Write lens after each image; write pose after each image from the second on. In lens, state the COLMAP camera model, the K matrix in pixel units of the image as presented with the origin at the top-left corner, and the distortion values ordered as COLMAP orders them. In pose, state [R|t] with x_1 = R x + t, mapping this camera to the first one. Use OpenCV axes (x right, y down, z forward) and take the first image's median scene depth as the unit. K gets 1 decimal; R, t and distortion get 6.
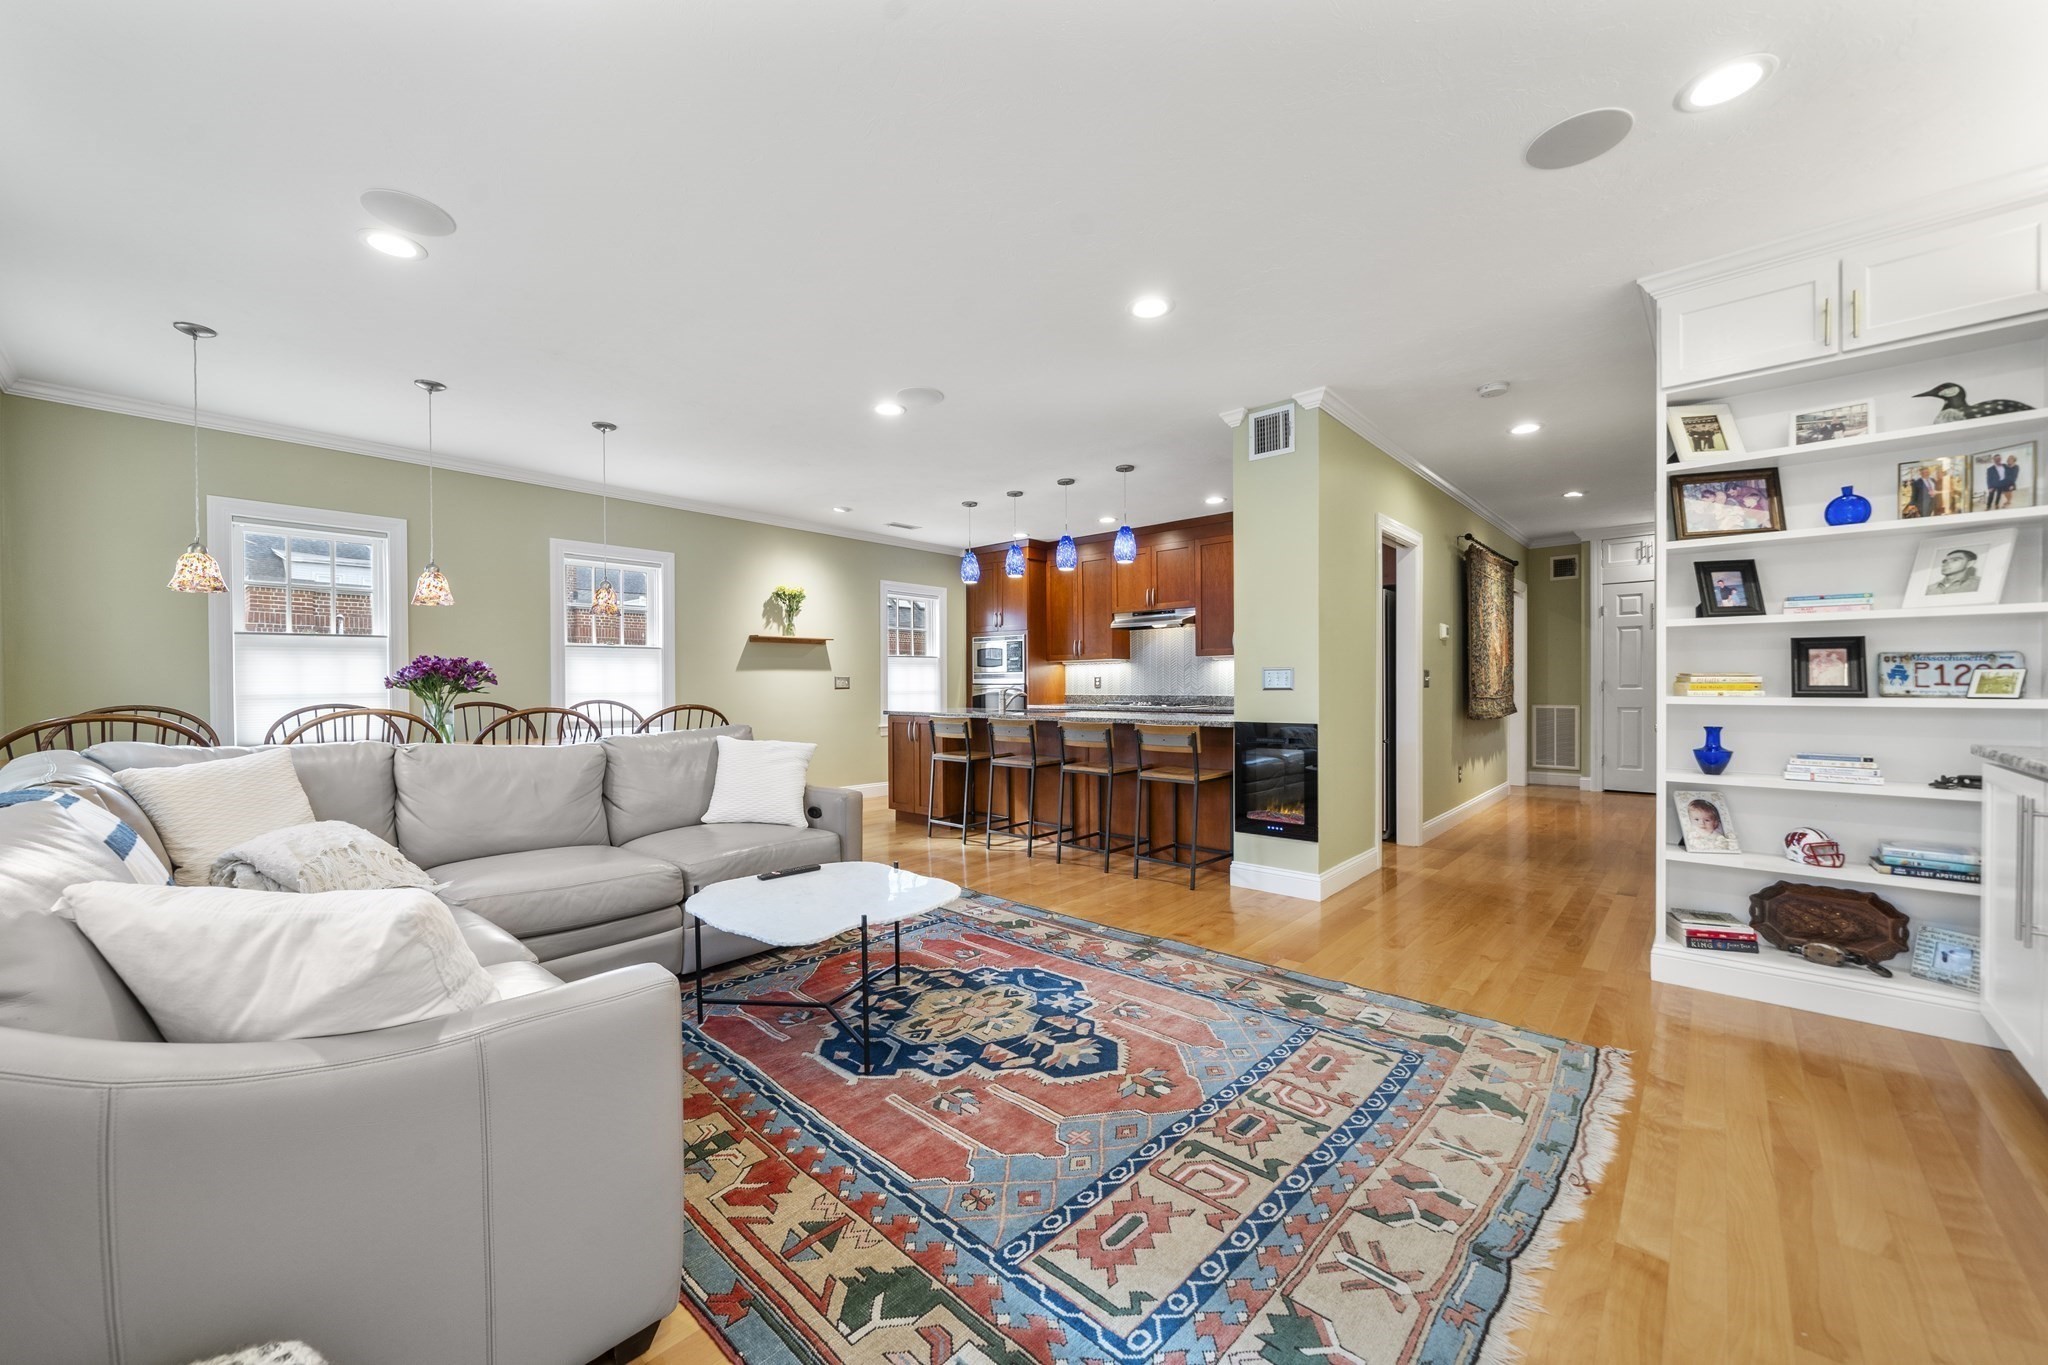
lens RADIAL K [[744.9, 0, 1013.0], [0, 744.9, 684.2], [0, 0, 1]] dist [0.000095, -0.000010]
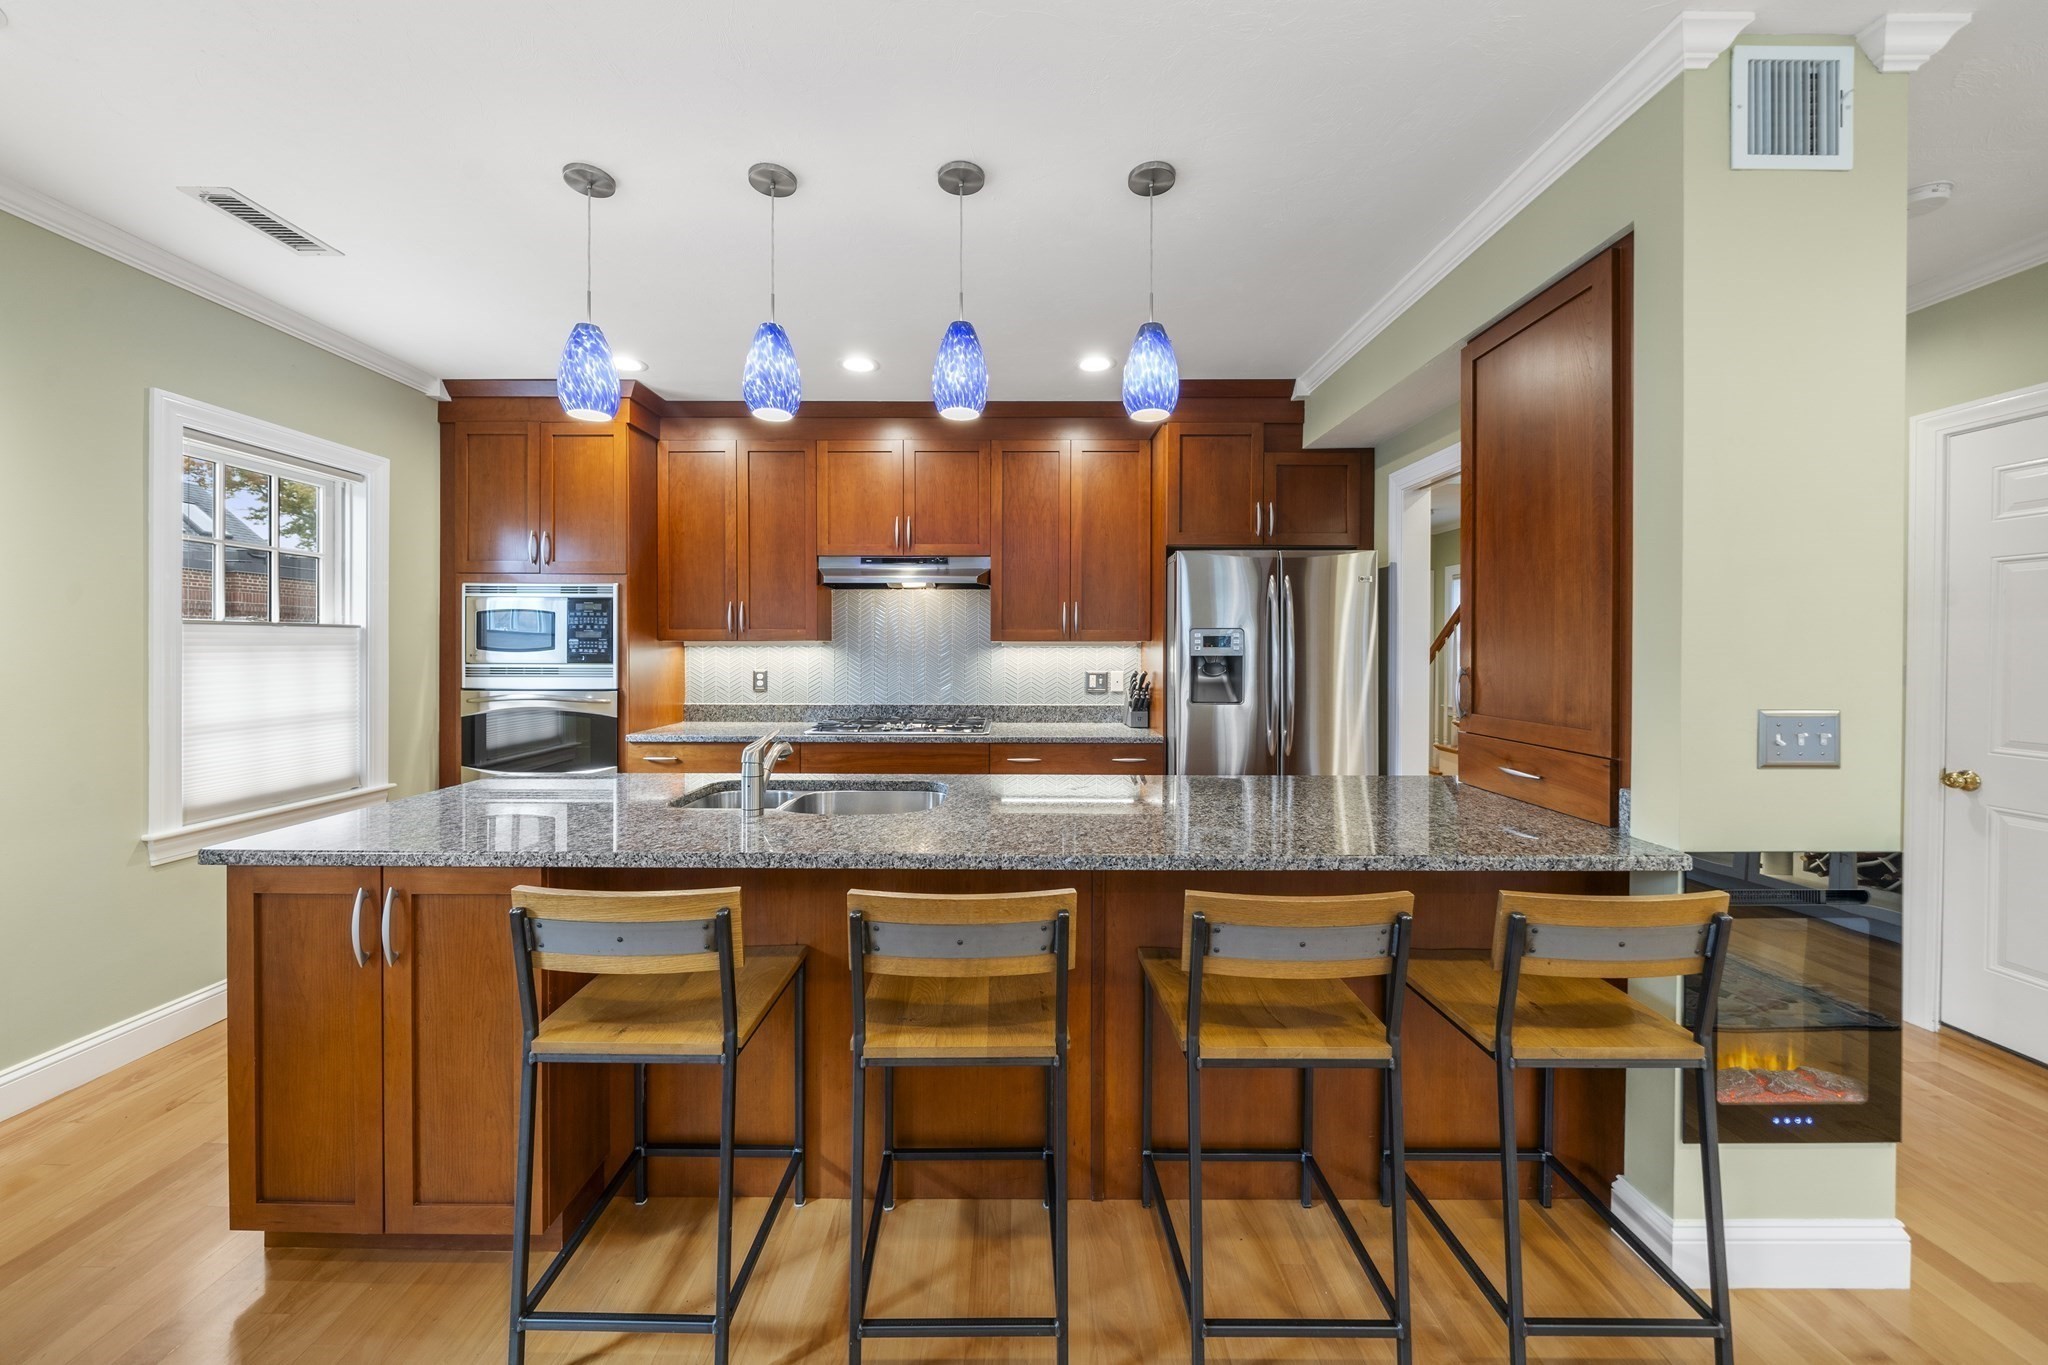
lens RADIAL K [[715.6, 0, 1003.9], [0, 715.6, 649.8], [0, 0, 1]] dist [-0.005203, -0.000021]
pose [[0.743814, 0.004277, 0.668373, -0.103686], [-0.005268, 0.999986, -0.000536, -0.026501], [-0.668366, -0.003122, 0.743826, 0.505014]]
